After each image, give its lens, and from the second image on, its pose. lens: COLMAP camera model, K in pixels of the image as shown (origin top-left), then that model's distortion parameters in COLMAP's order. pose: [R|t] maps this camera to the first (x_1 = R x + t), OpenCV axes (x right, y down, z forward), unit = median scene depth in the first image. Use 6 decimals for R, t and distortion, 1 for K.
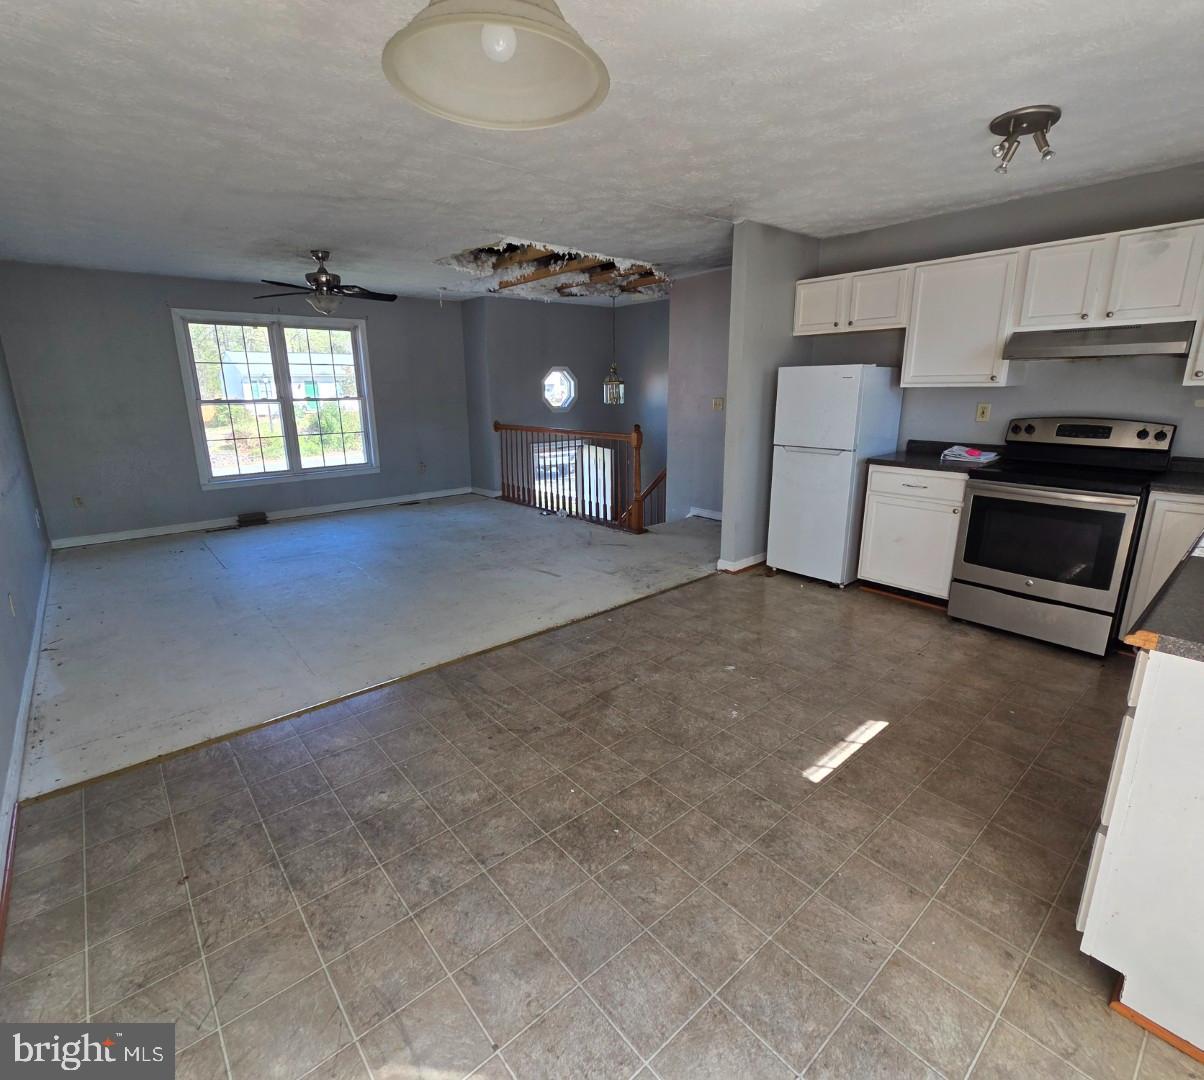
lens RADIAL K [[600.1, 0, 604.2], [0, 600.1, 541.5], [0, 0, 1]] dist [0.000325, -0.003739]
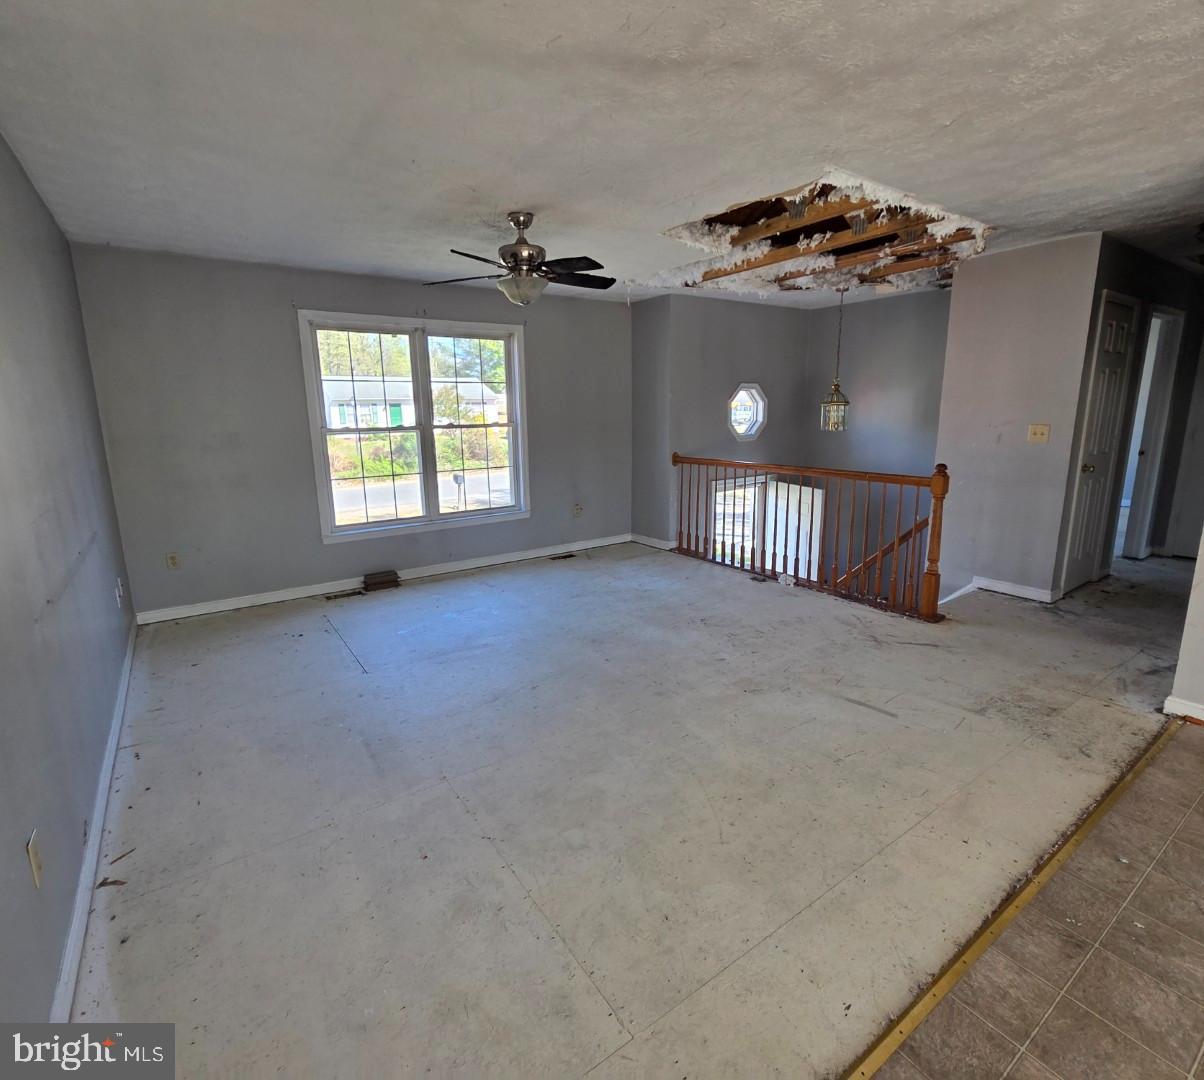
lens RADIAL K [[600.1, 0, 604.2], [0, 600.1, 536.6], [0, 0, 1]] dist [0.000325, -0.003739]
pose [[0.995214, 0.016282, -0.096351, -0.264770], [-0.020332, 0.998944, -0.041201, -0.078727], [0.095579, 0.042962, 0.994494, 0.298942]]
